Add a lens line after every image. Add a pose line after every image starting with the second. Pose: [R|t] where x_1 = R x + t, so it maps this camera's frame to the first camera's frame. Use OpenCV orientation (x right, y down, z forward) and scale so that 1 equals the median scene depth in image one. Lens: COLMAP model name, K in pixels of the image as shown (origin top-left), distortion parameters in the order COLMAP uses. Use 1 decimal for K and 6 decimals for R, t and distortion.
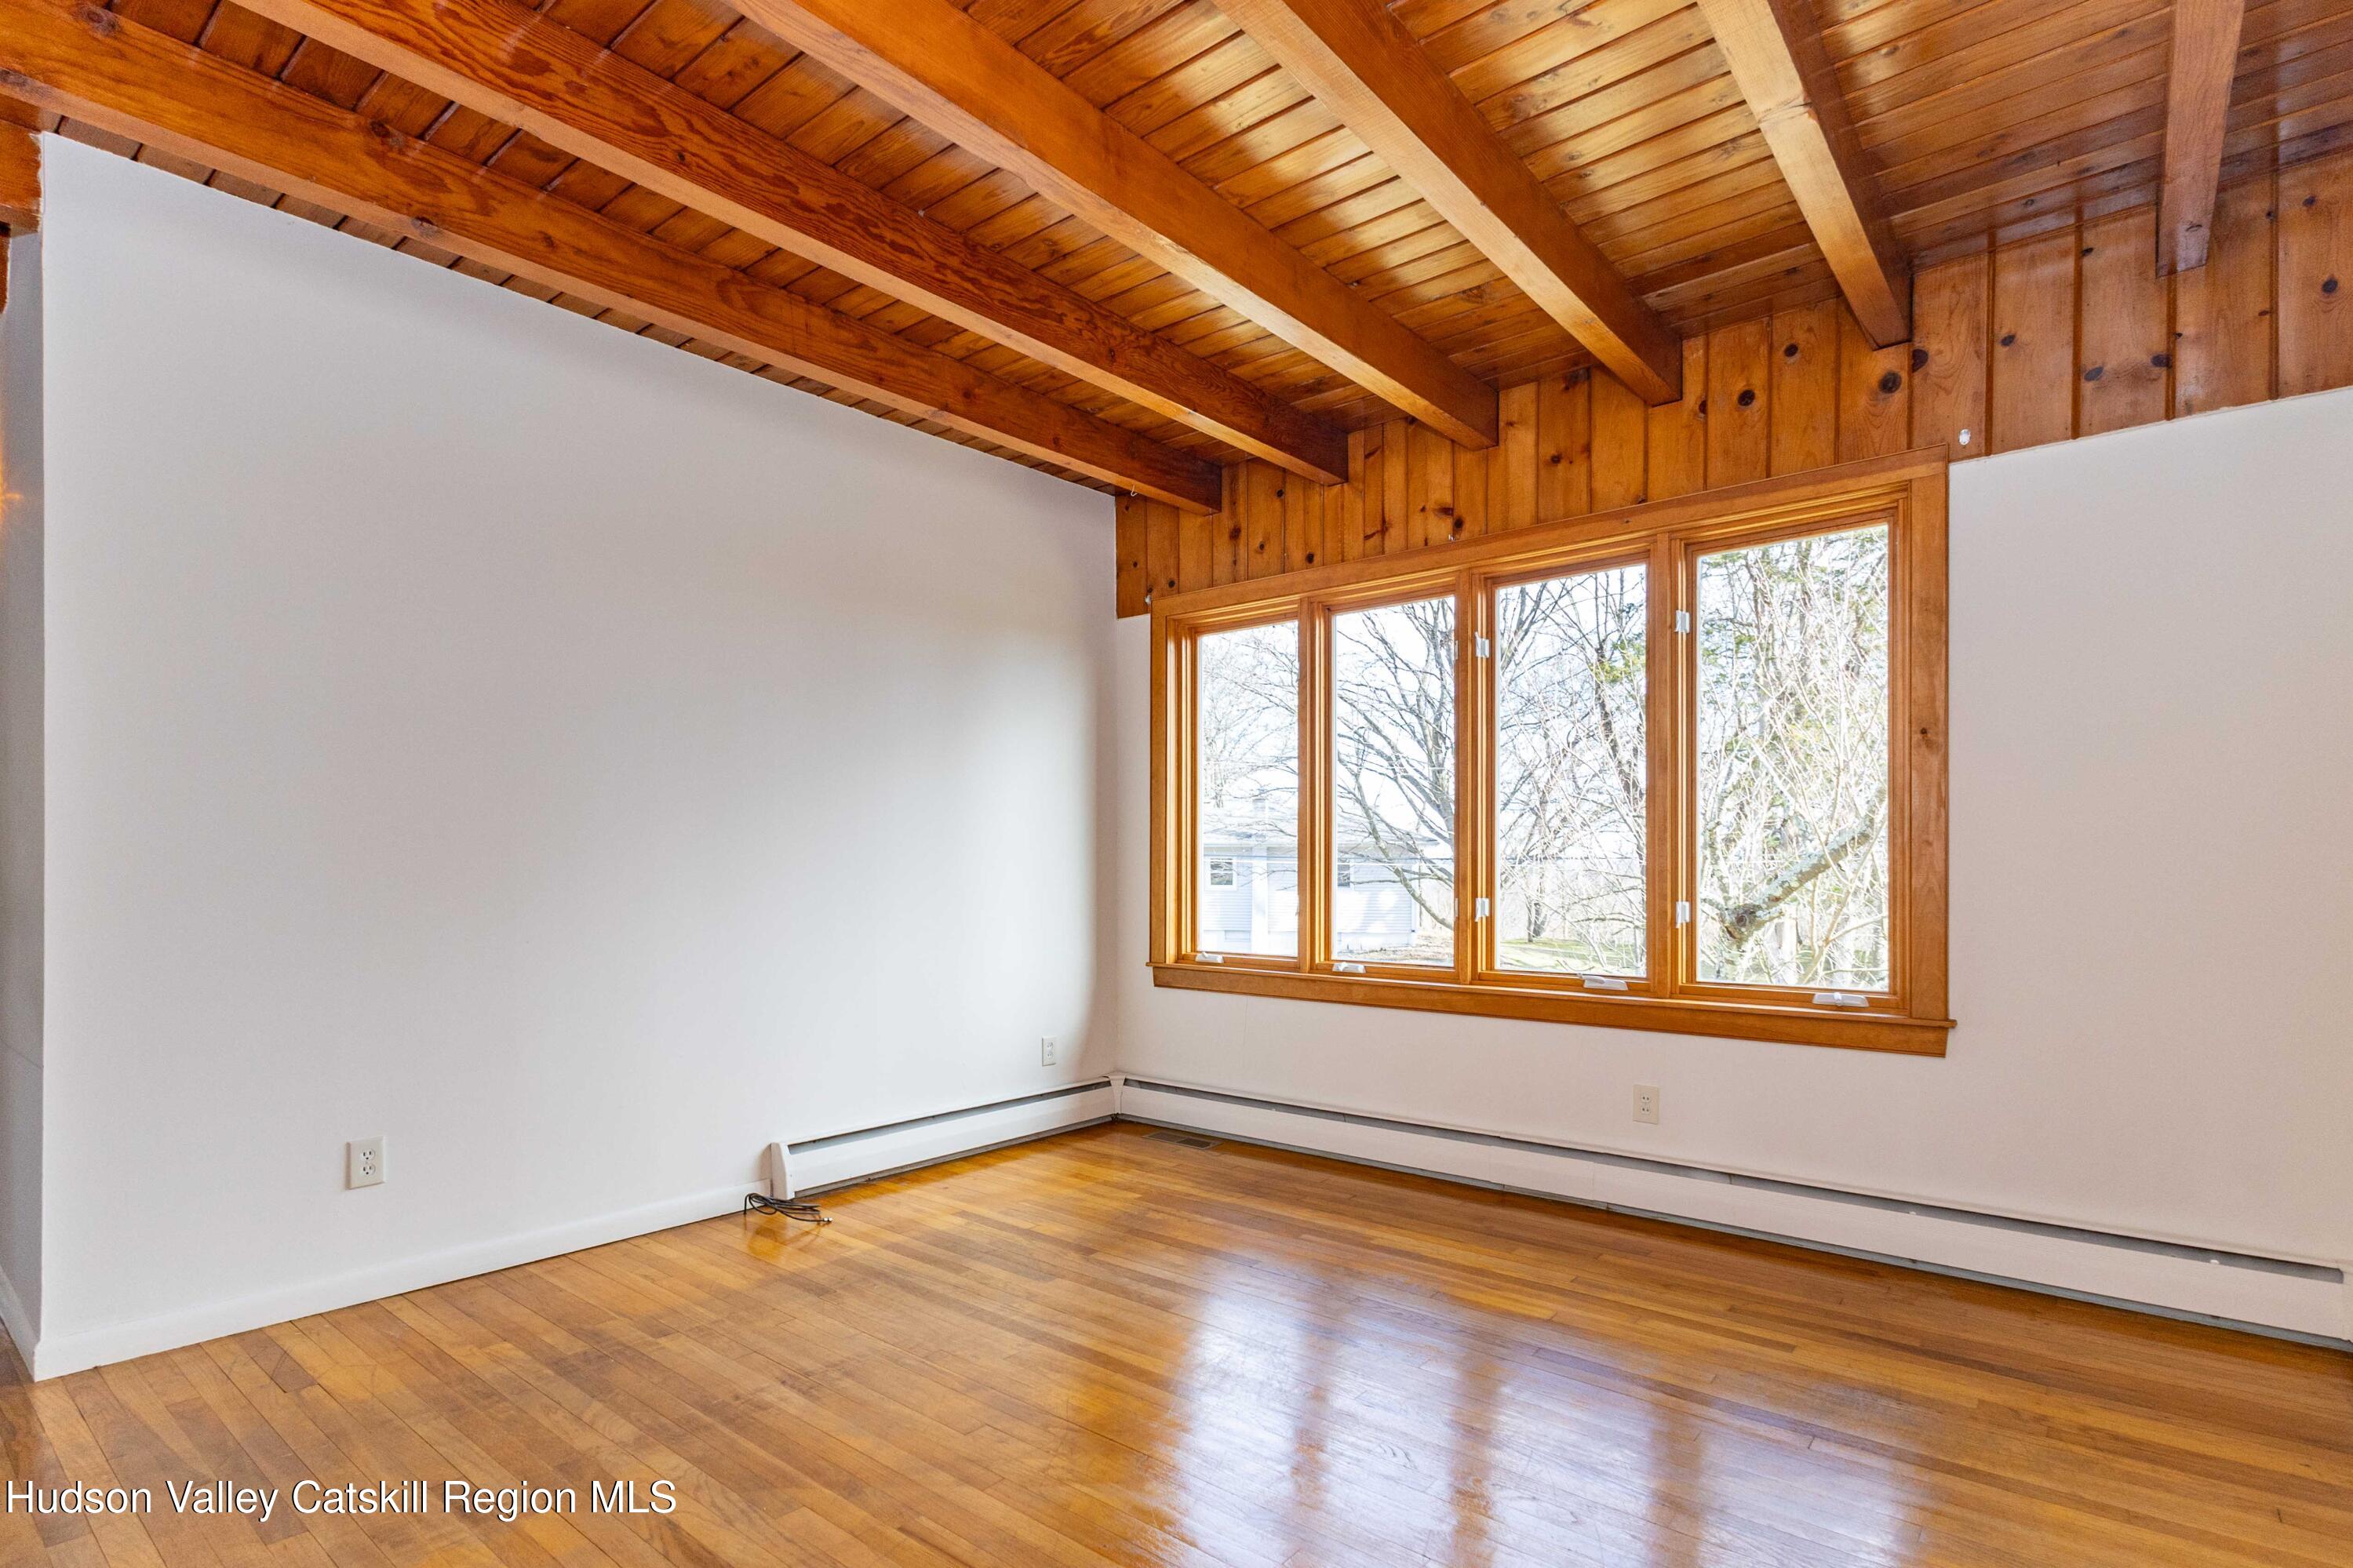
lens RADIAL K [[1086.8, 0, 1174.1], [0, 1086.8, 871.1], [0, 0, 1]] dist [-0.000800, -0.000206]
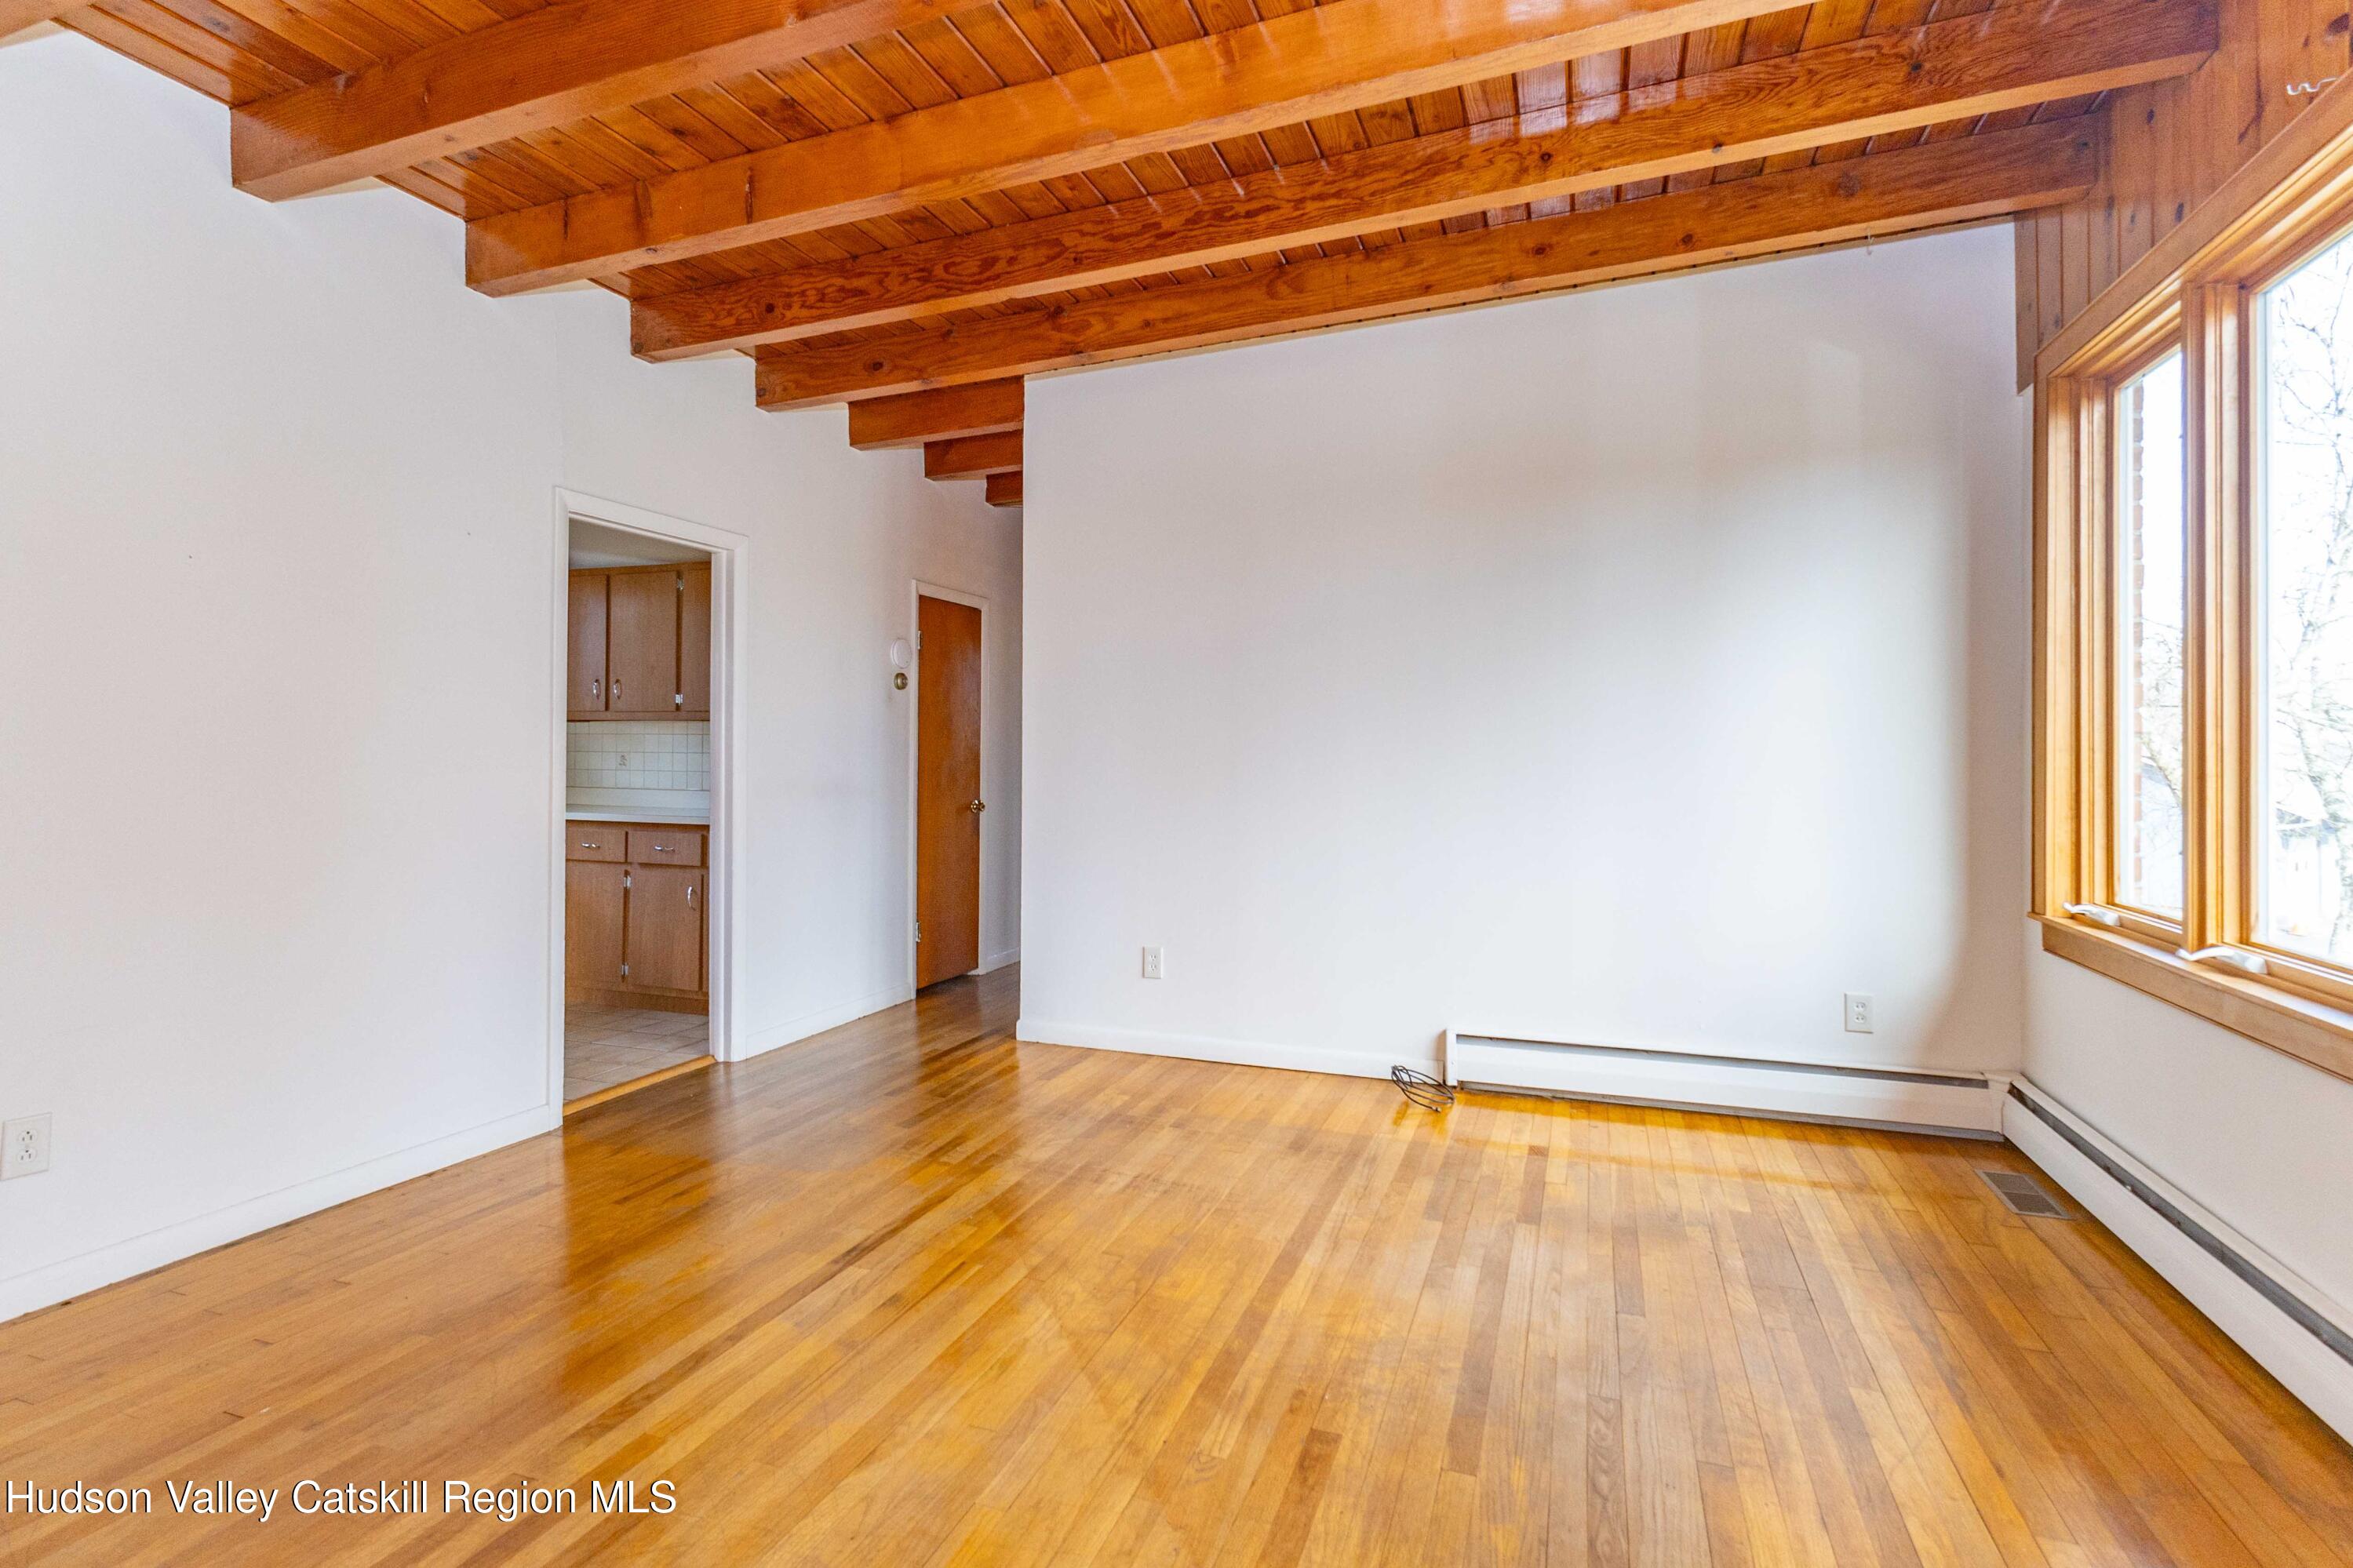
lens RADIAL K [[1117.3, 0, 1169.9], [0, 1117.3, 758.3], [0, 0, 1]] dist [0.001041, 0.000354]
pose [[0.347750, -0.004165, -0.937578, 0.697795], [-0.001891, 0.999985, -0.005144, -0.008068], [0.937585, 0.003562, 0.347737, 0.462684]]
